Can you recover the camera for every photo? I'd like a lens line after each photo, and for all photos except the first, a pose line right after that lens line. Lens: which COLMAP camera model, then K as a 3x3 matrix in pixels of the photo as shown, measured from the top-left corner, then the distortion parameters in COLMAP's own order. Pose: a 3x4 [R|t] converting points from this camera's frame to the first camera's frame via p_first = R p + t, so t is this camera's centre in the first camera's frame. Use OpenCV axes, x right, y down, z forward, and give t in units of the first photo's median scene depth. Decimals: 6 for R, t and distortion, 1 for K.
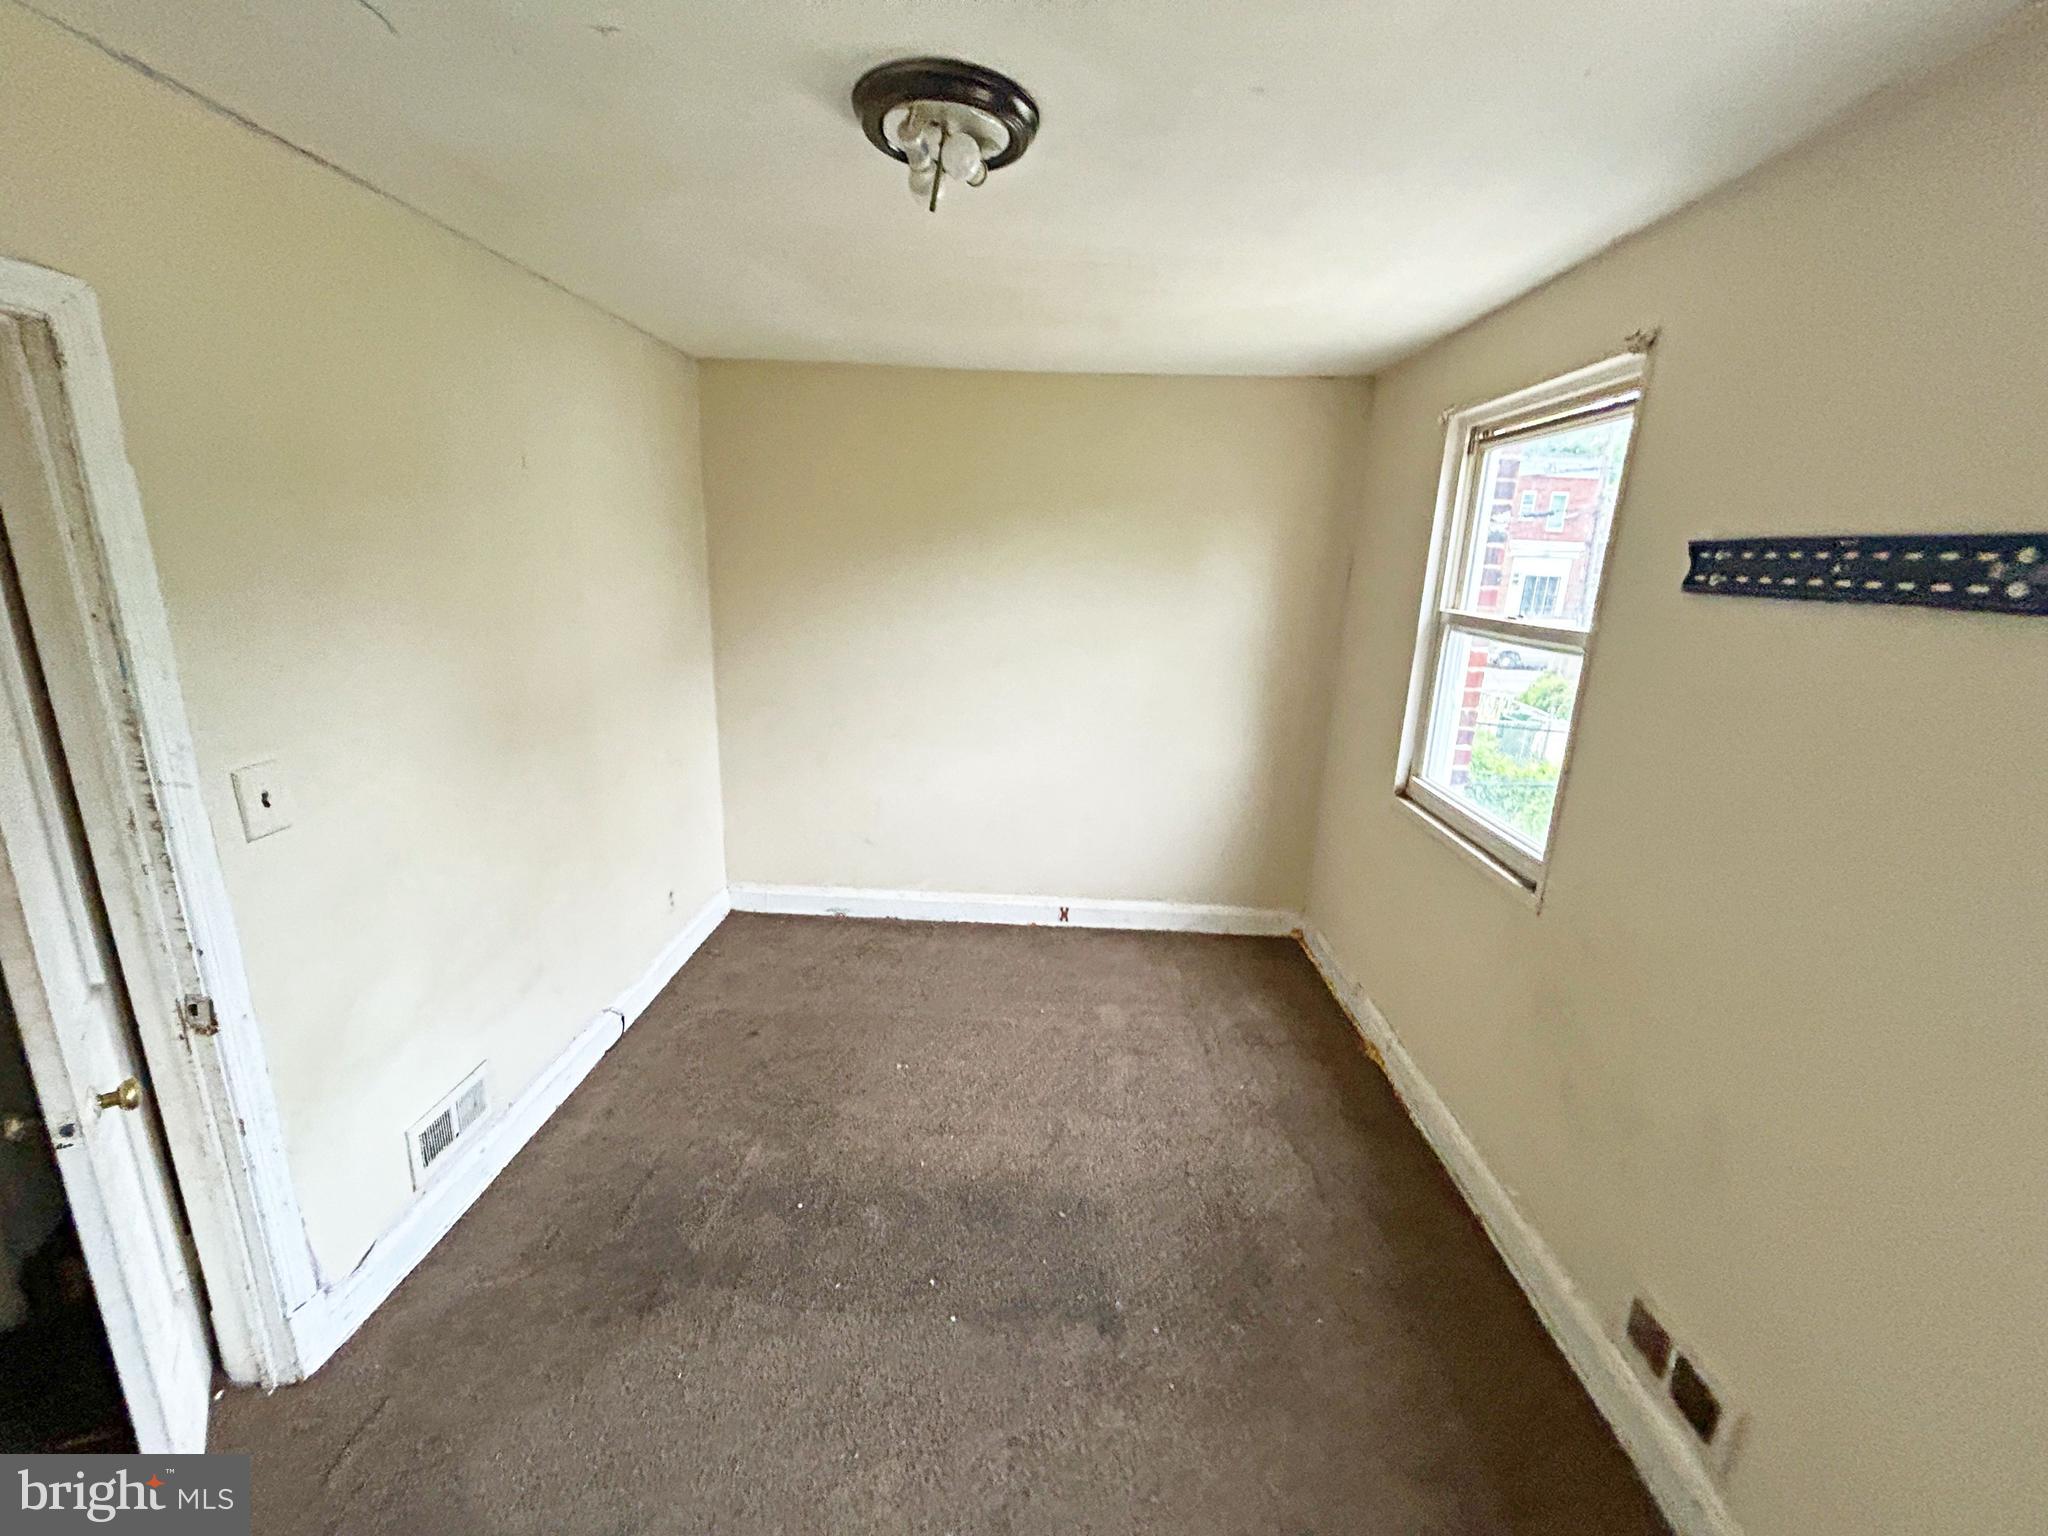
lens RADIAL K [[830.0, 0, 1042.4], [0, 830.0, 772.4], [0, 0, 1]] dist [-0.000634, -0.000313]
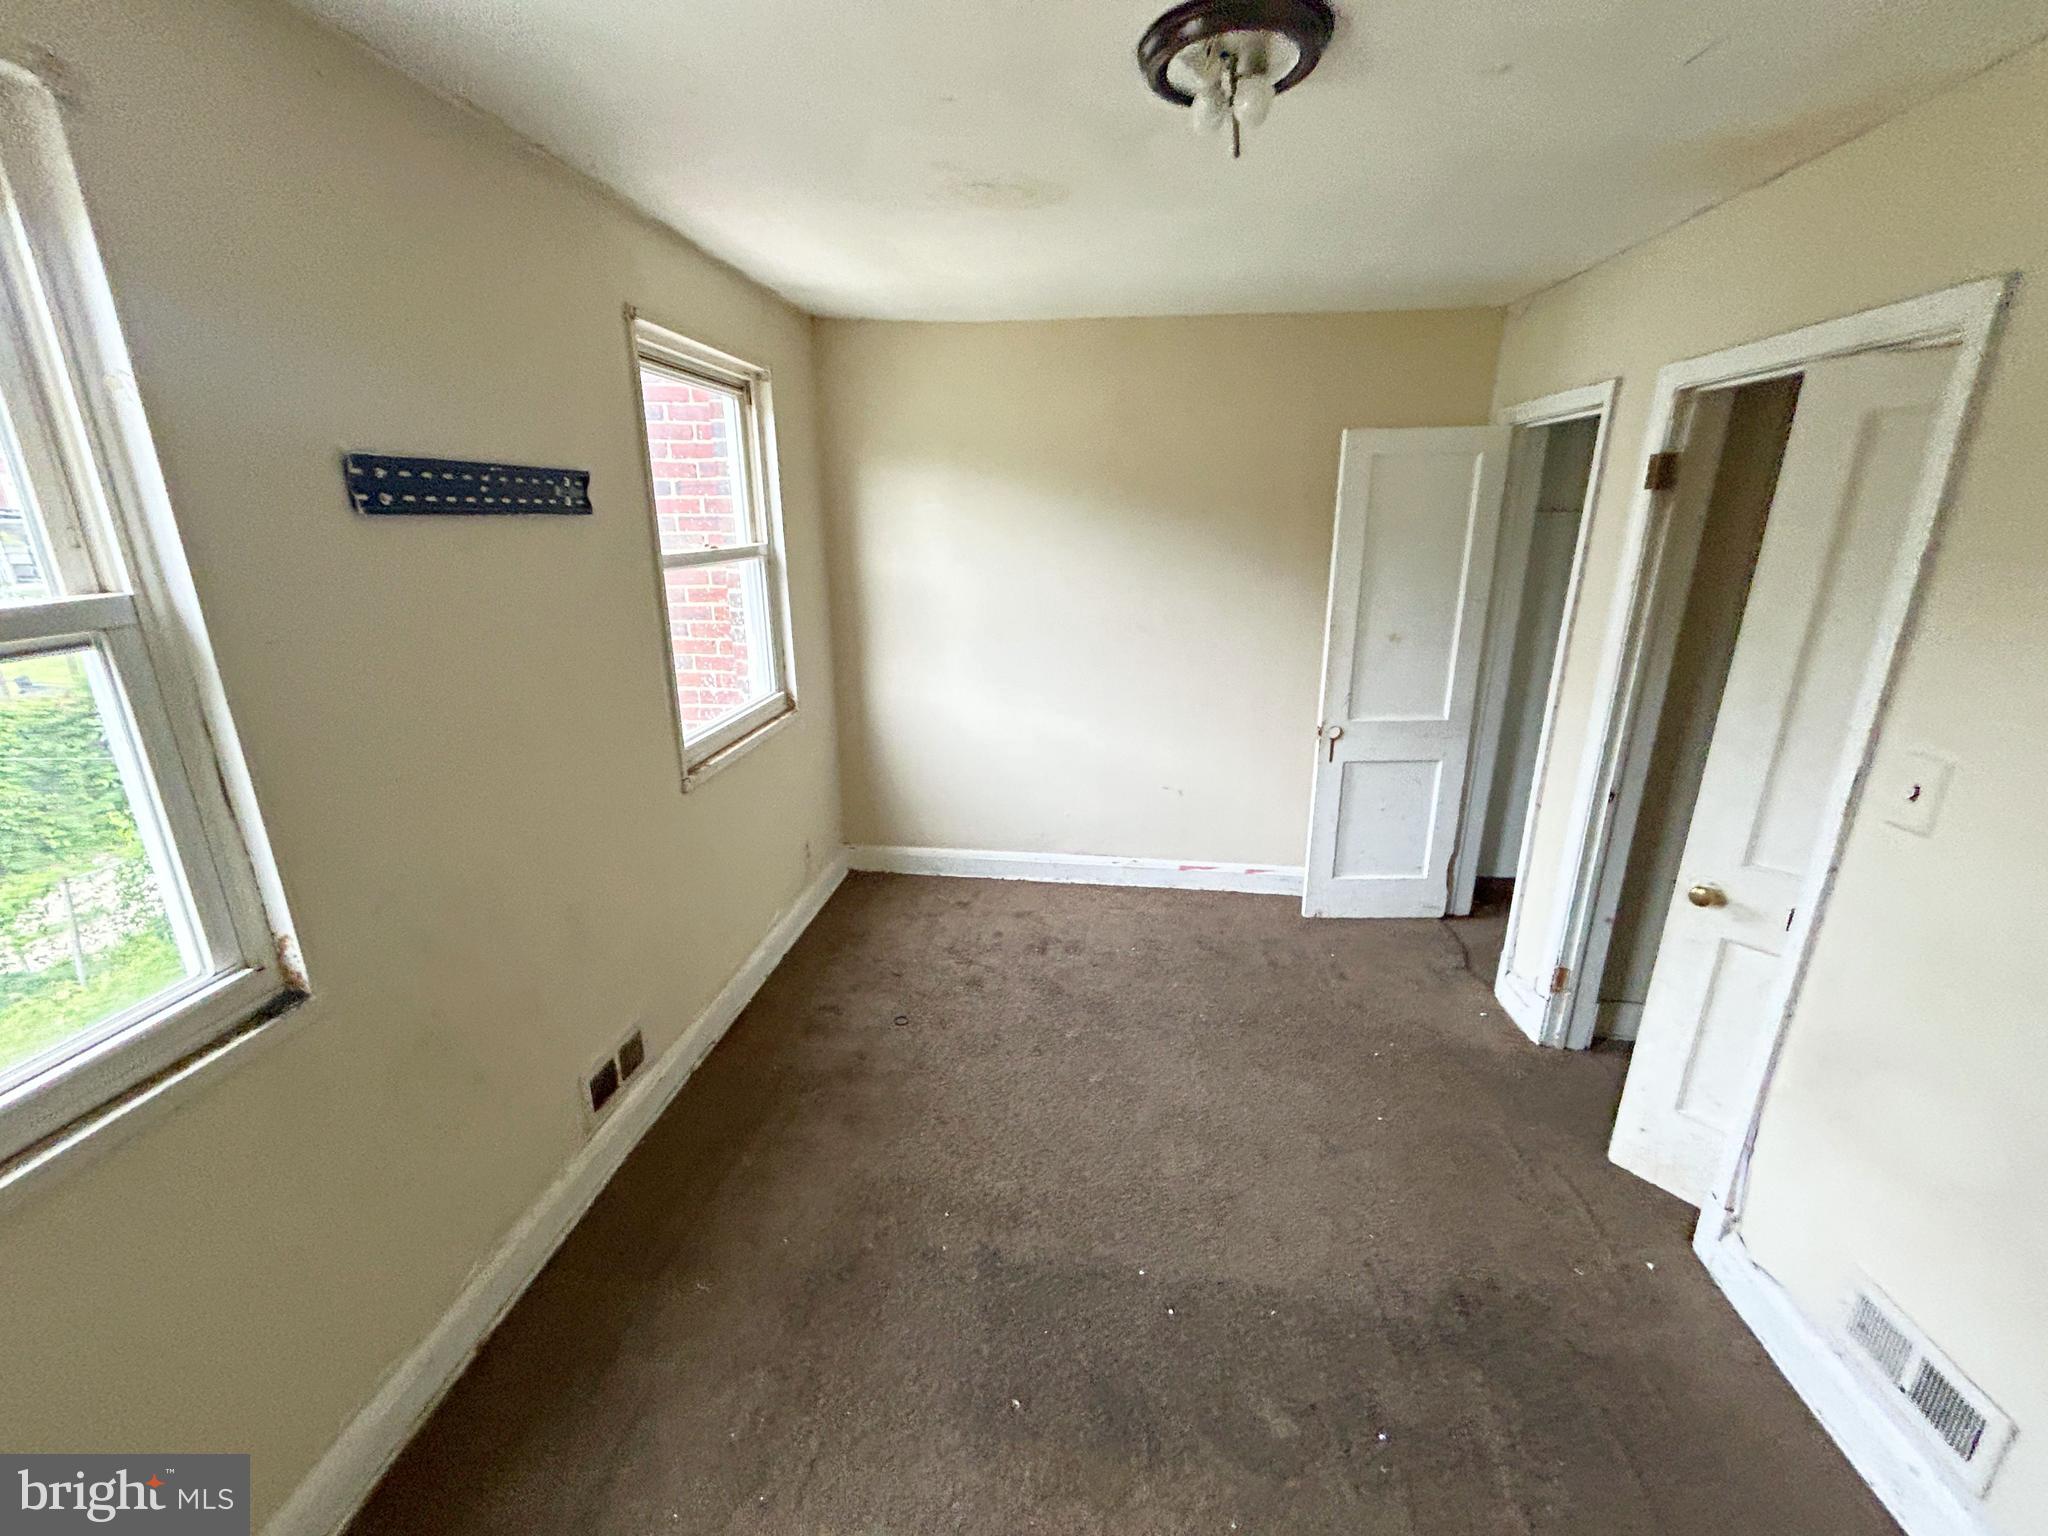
lens RADIAL K [[830.0, 0, 1041.0], [0, 830.0, 755.8], [0, 0, 1]] dist [-0.000634, -0.000313]
pose [[-0.995783, -0.070015, 0.059281, -0.001234], [-0.029022, 0.853408, 0.520434, -0.542799], [-0.087029, 0.516519, -0.851841, 2.069009]]
